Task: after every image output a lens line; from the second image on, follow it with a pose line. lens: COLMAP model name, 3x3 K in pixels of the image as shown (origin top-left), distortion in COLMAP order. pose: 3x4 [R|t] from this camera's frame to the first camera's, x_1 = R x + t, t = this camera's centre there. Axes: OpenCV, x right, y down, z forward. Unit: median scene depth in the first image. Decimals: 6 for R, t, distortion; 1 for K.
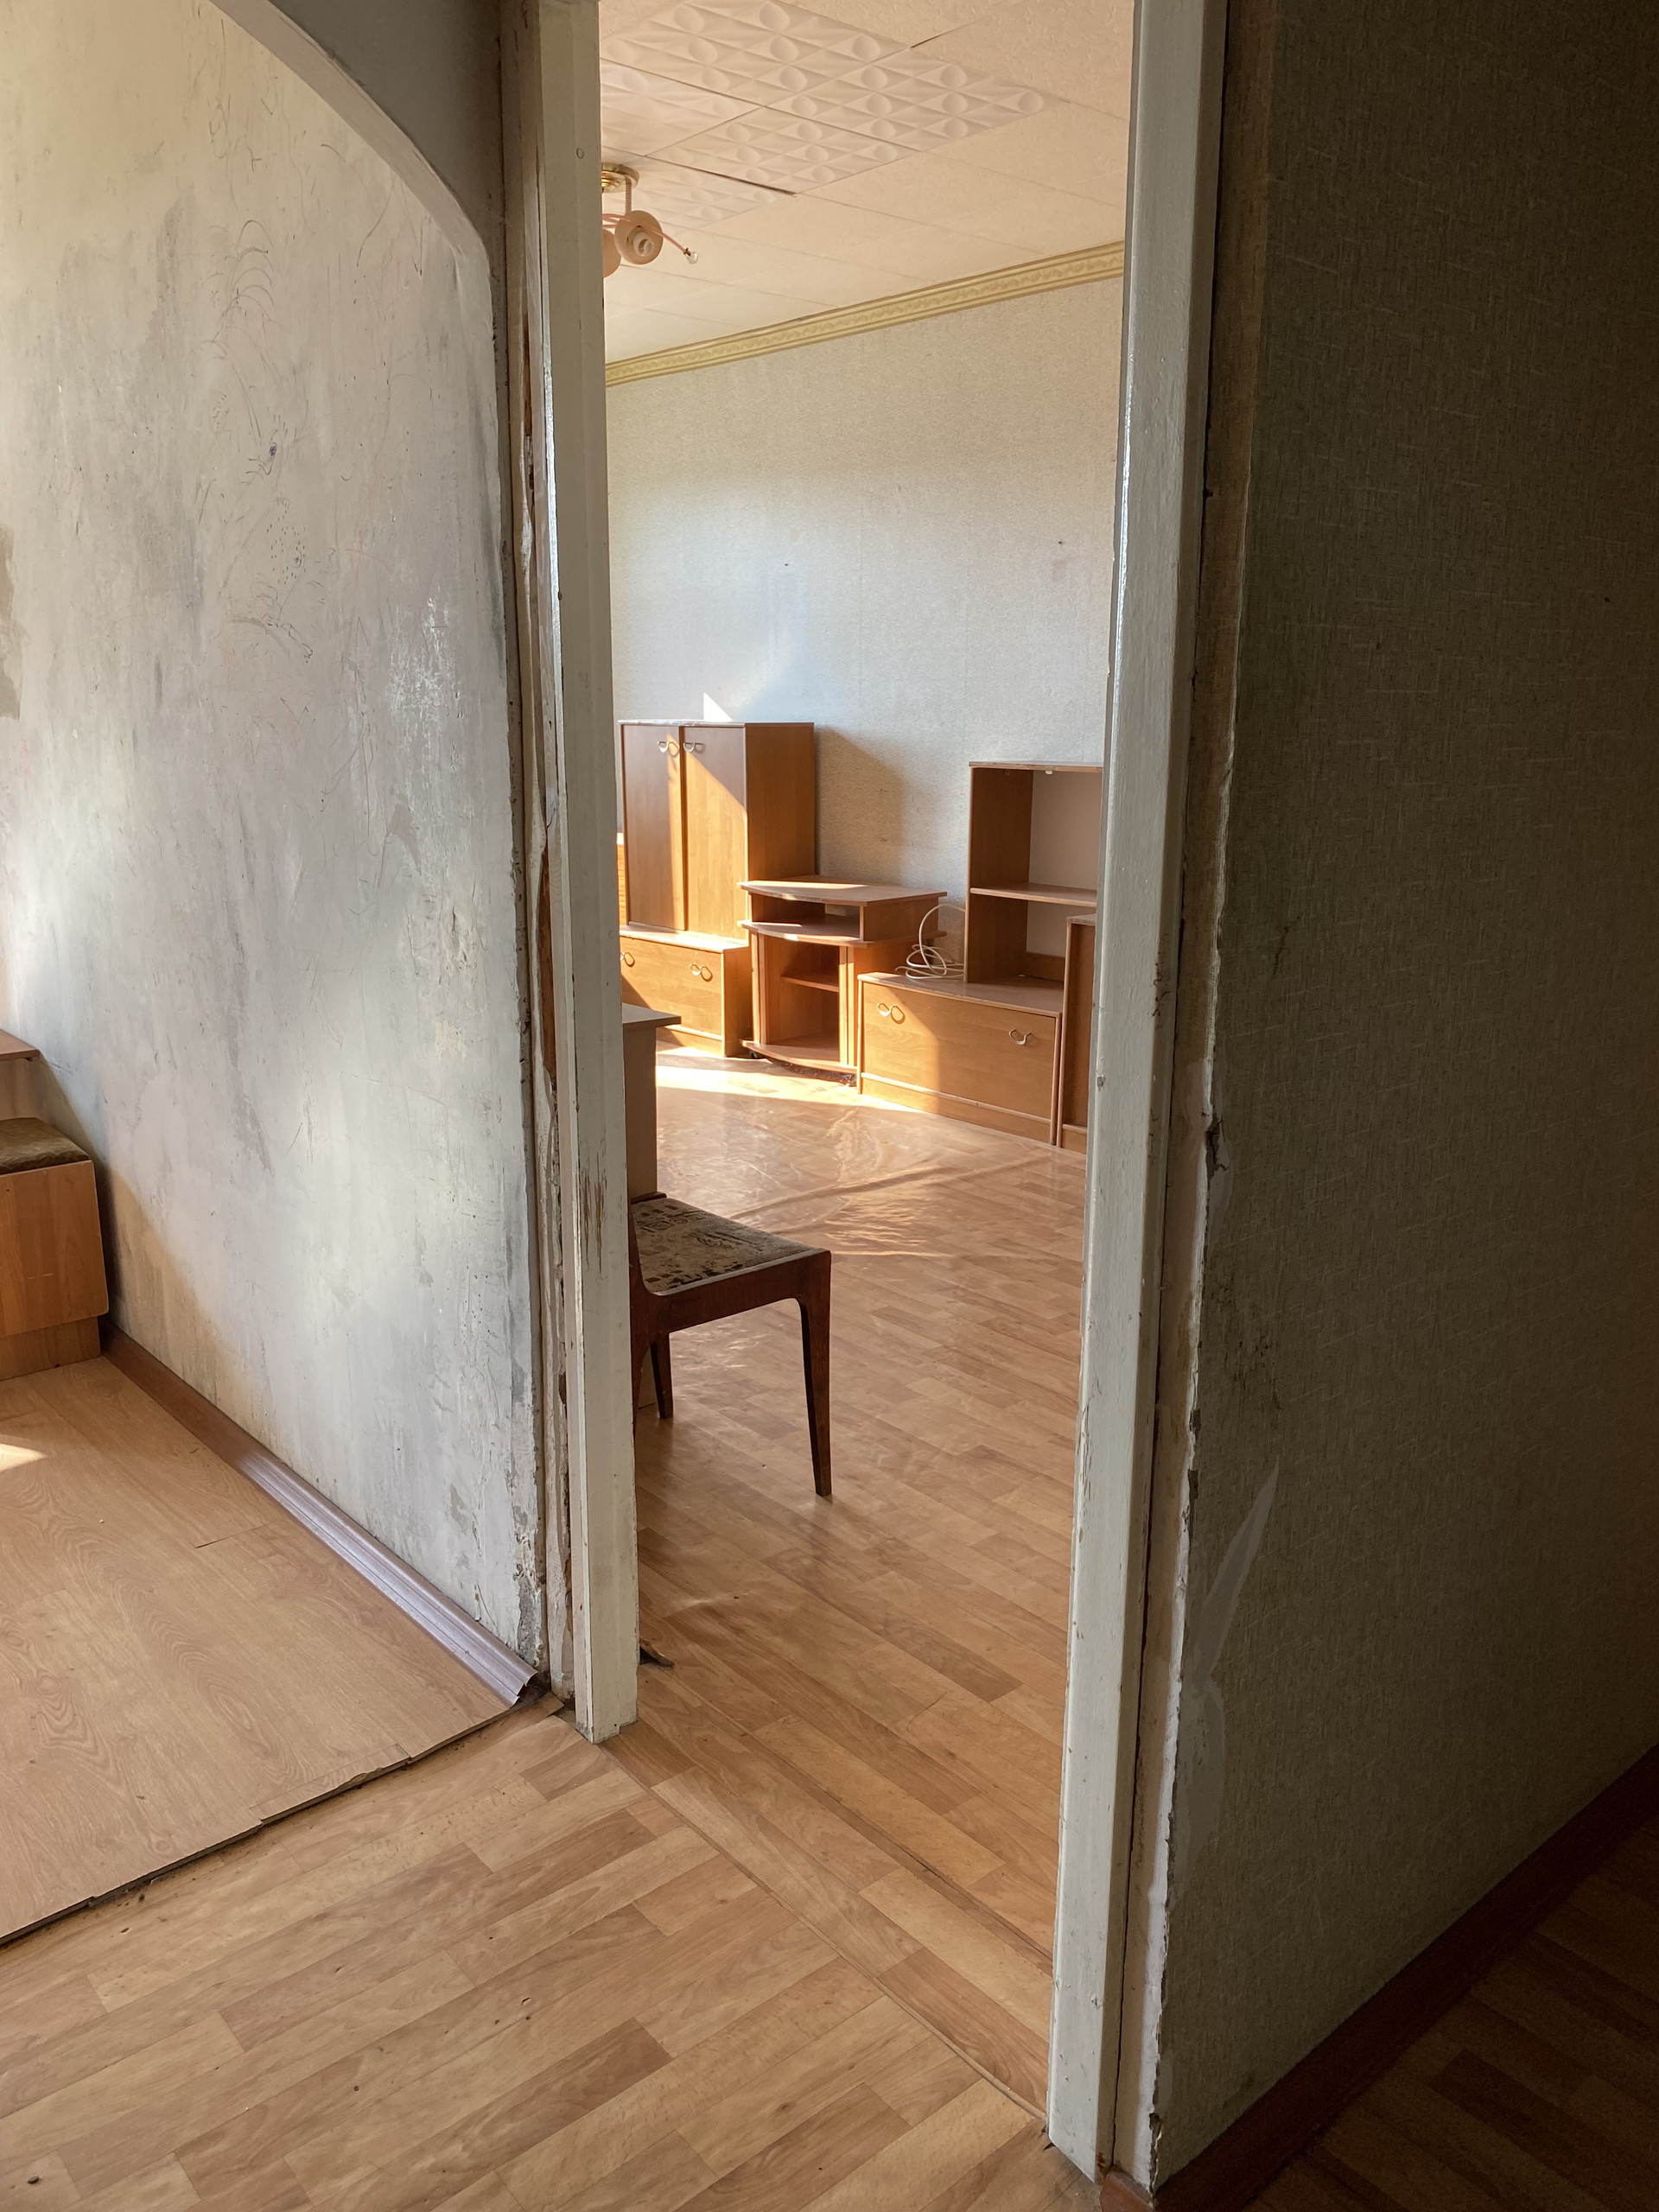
lens RADIAL K [[1694.0, 0, 840.0], [0, 1694.0, 1106.9], [0, 0, 1]] dist [0.041314, -0.042536]
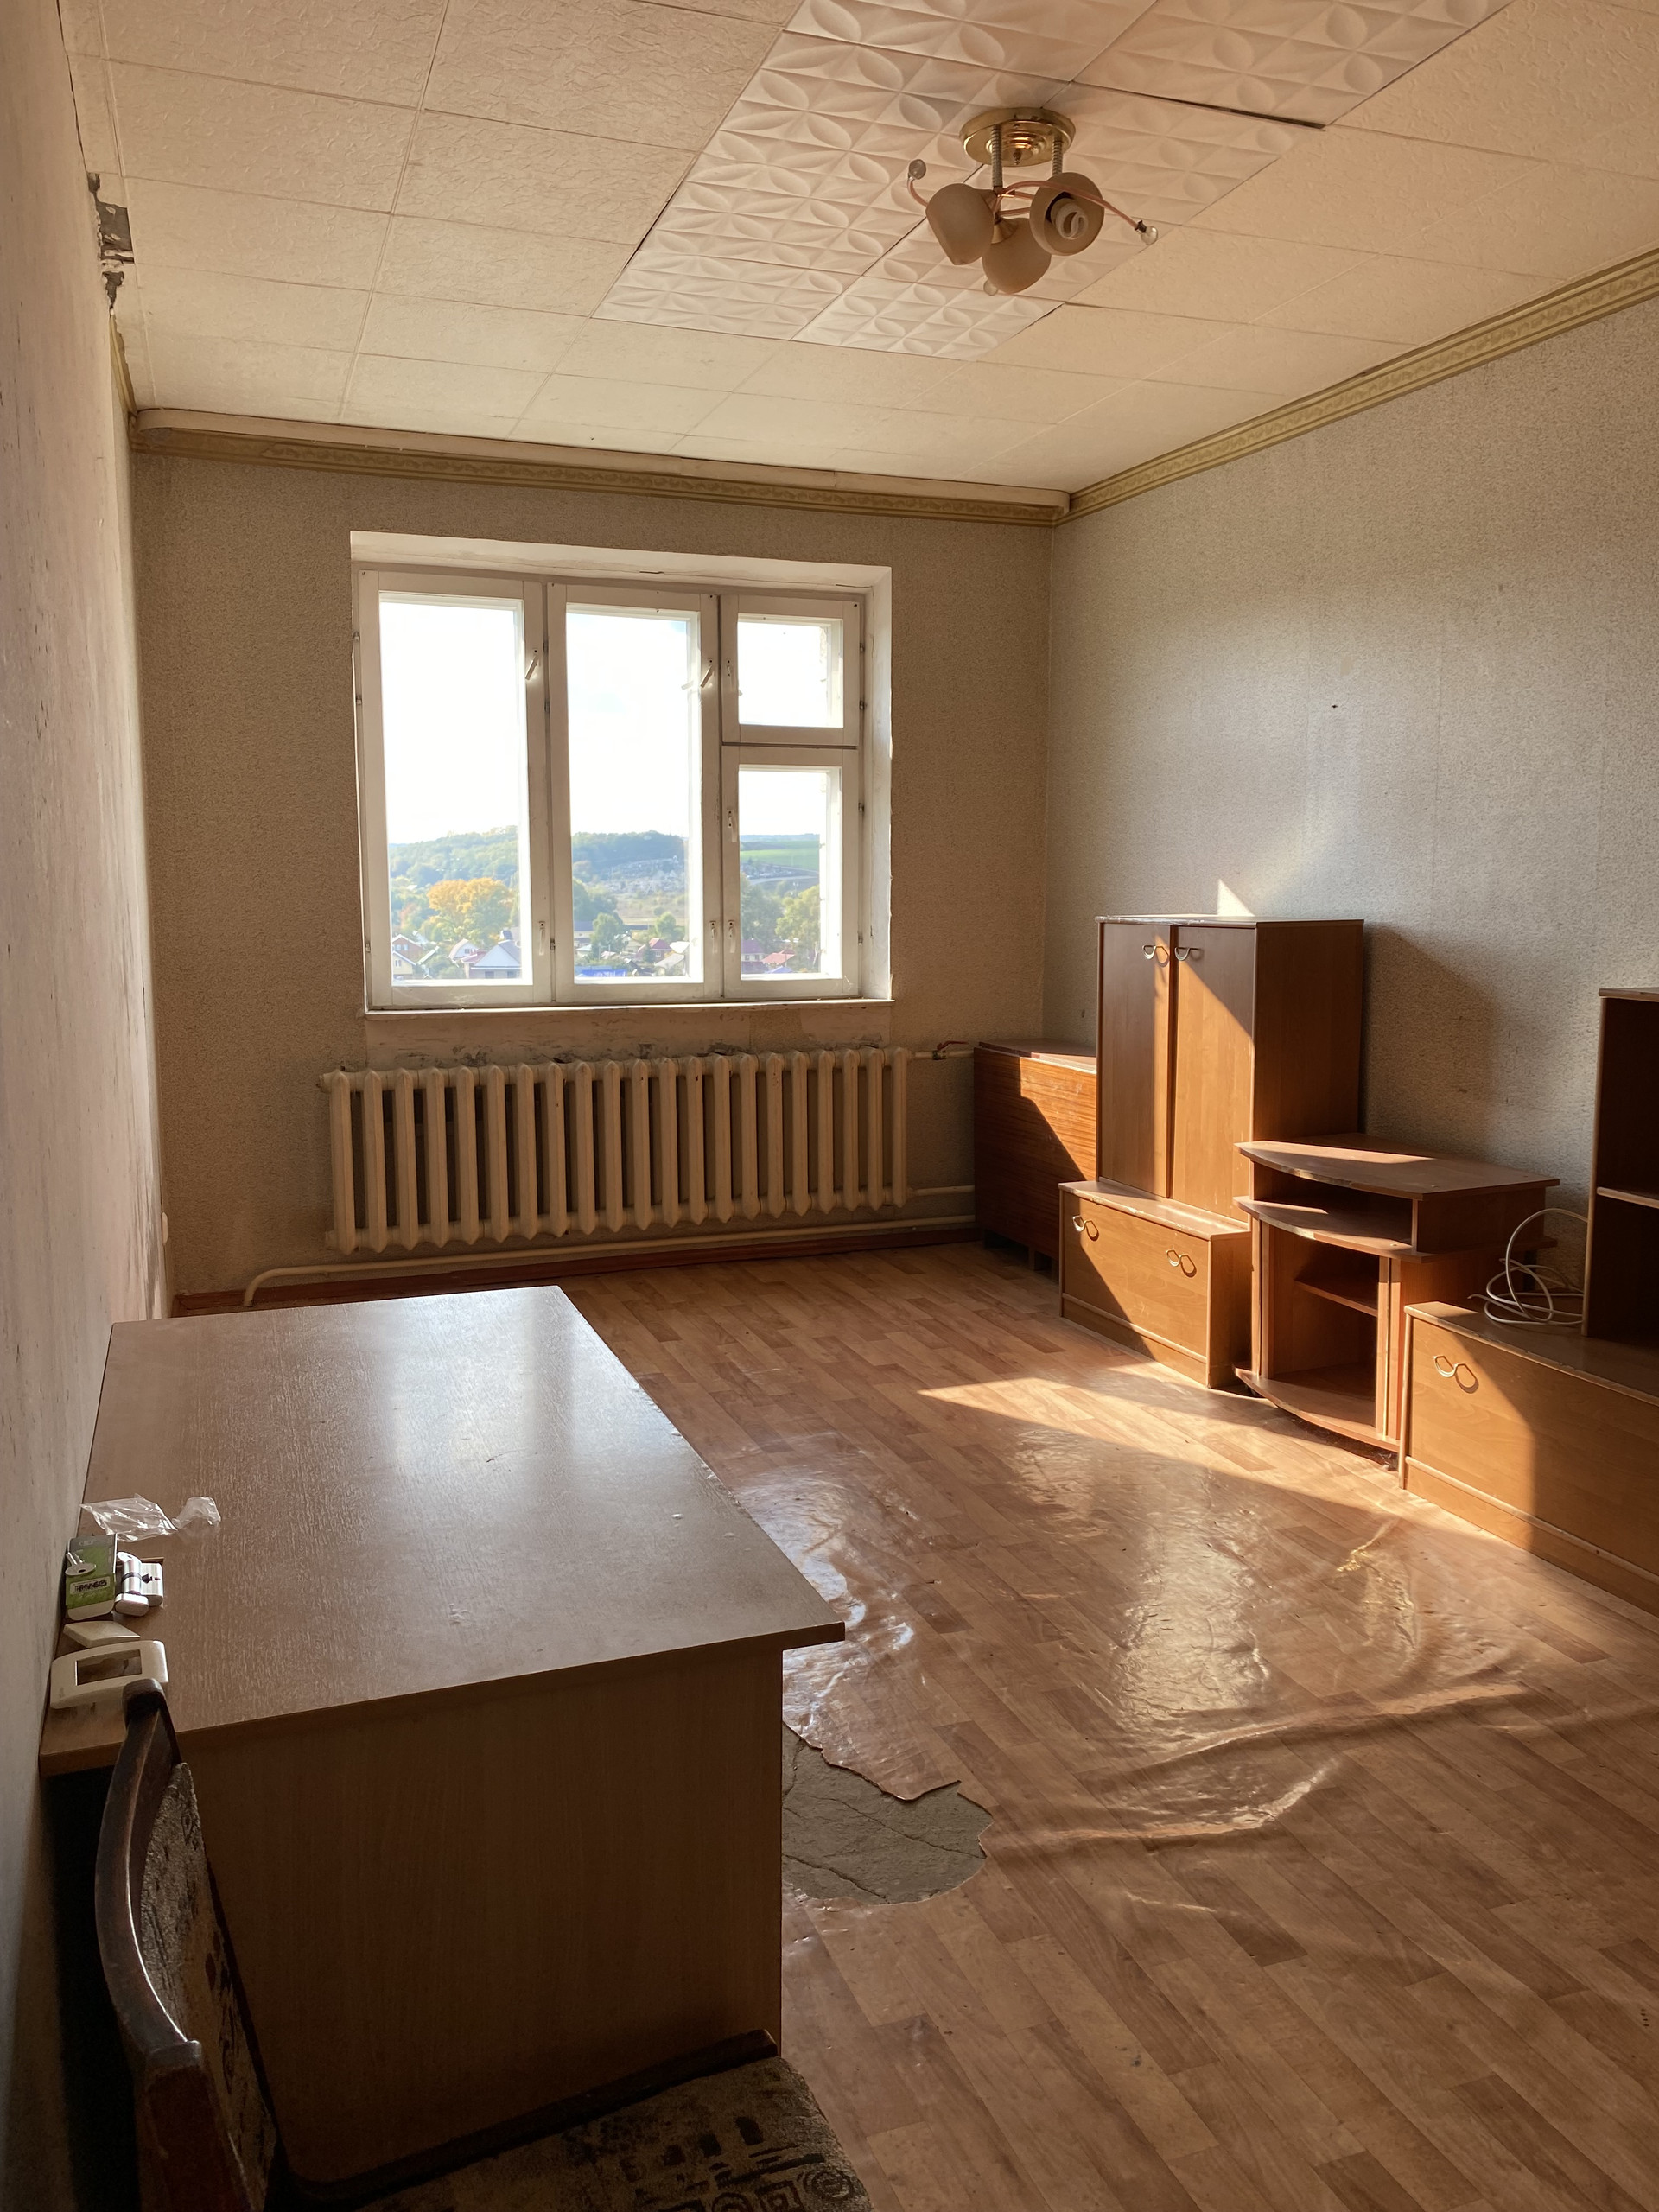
lens RADIAL K [[1694.0, 0, 849.3], [0, 1694.0, 1060.2], [0, 0, 1]] dist [0.041314, -0.042536]
pose [[0.939089, 0.036872, -0.341690, 0.028570], [-0.078916, 0.990797, -0.109974, -0.077198], [0.334490, 0.130241, 0.933356, 0.286998]]
